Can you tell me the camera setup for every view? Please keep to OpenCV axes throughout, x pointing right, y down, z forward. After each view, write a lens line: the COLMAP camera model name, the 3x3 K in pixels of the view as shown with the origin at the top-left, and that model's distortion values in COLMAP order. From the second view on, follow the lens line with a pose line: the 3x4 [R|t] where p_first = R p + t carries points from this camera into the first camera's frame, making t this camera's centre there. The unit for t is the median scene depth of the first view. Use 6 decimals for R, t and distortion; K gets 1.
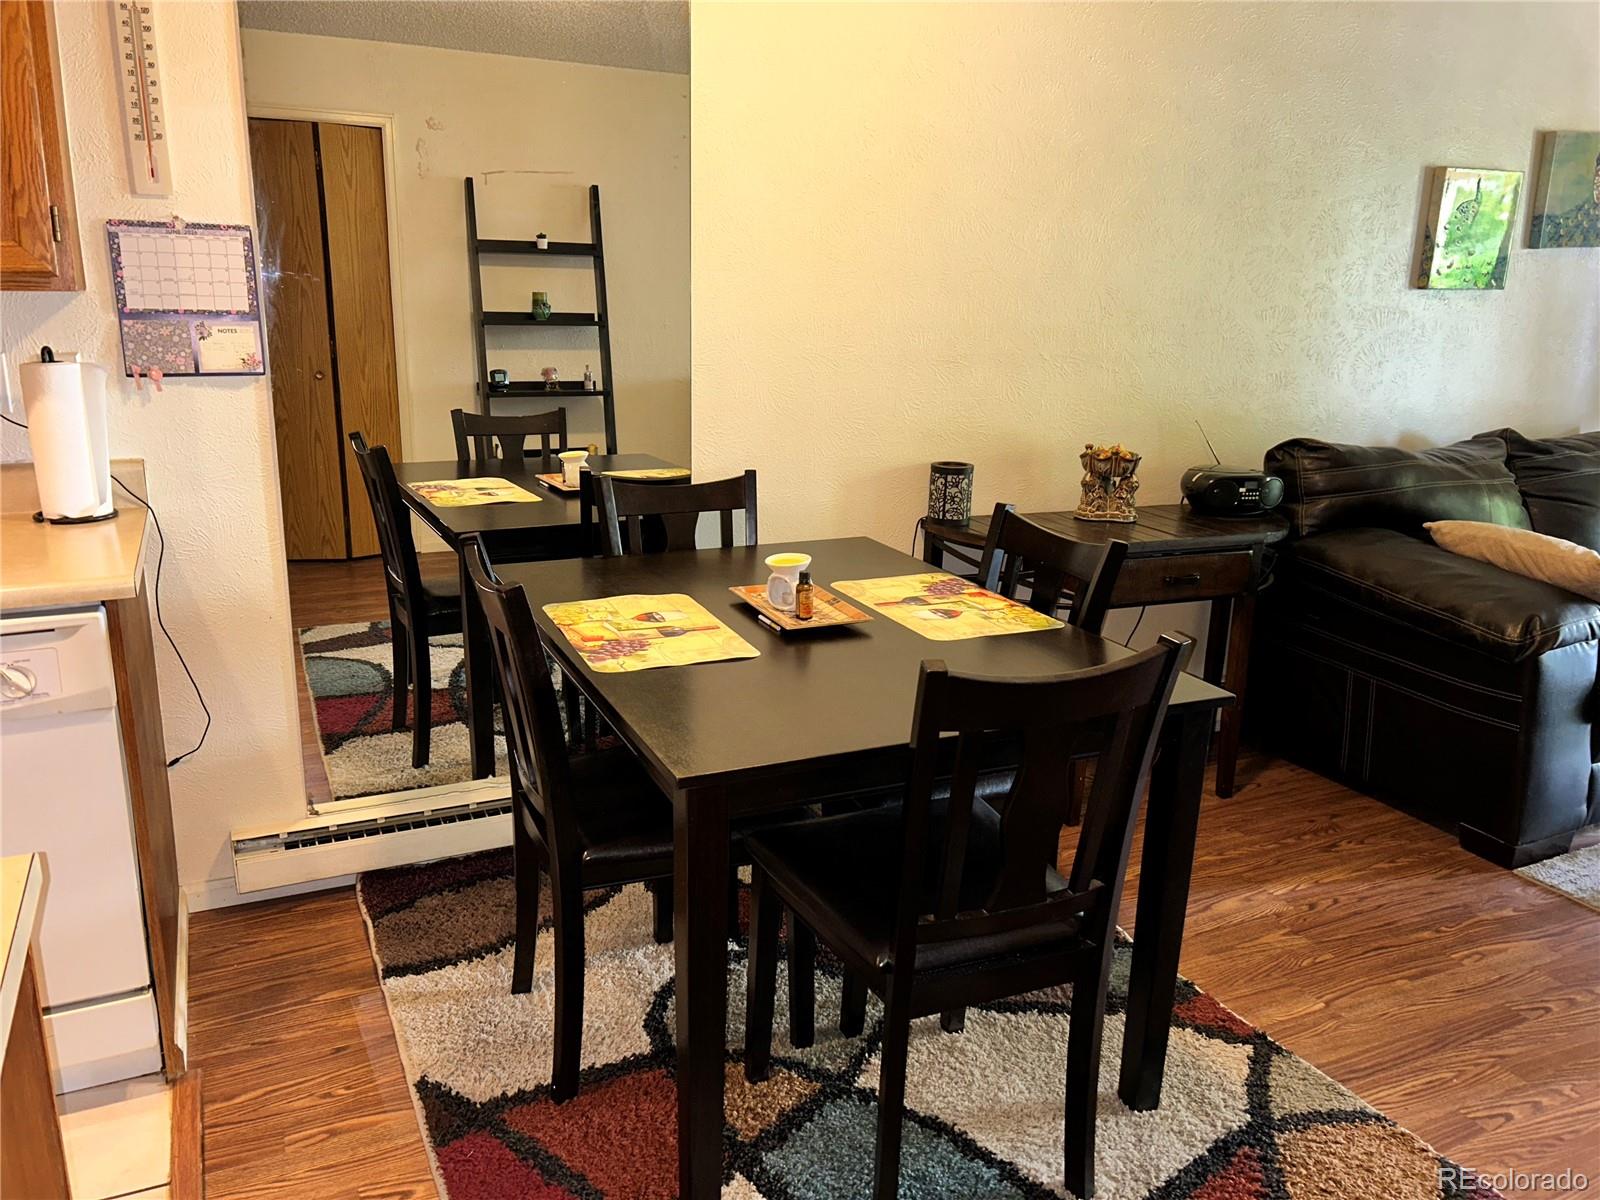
lens RADIAL K [[1209.1, 0, 784.8], [0, 1209.1, 603.1], [0, 0, 1]] dist [0.050073, -0.056800]
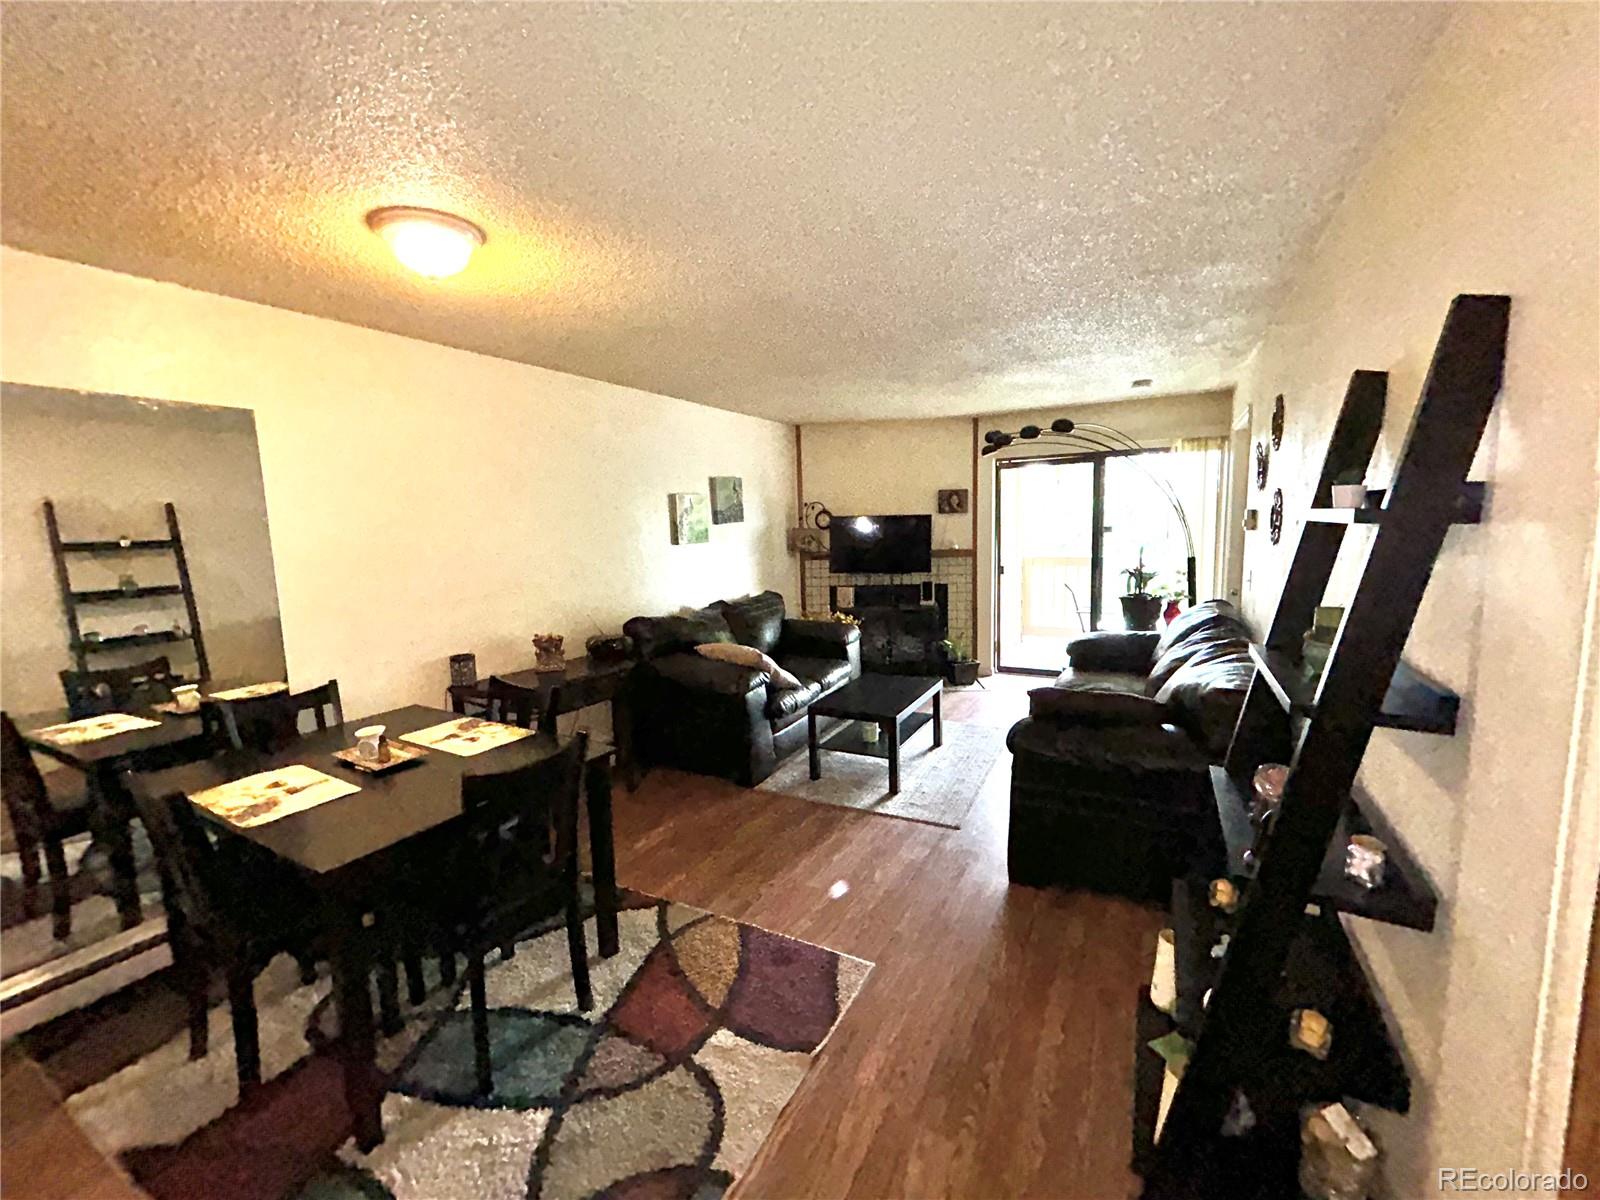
lens RADIAL K [[654.3, 0, 797.5], [0, 654.3, 600.9], [0, 0, 1]] dist [-0.001189, 0.001185]
pose [[0.808999, -0.115053, 0.576440, -0.019755], [0.194551, 0.977796, -0.077881, -0.024176], [-0.554680, 0.175152, 0.813420, -0.162068]]
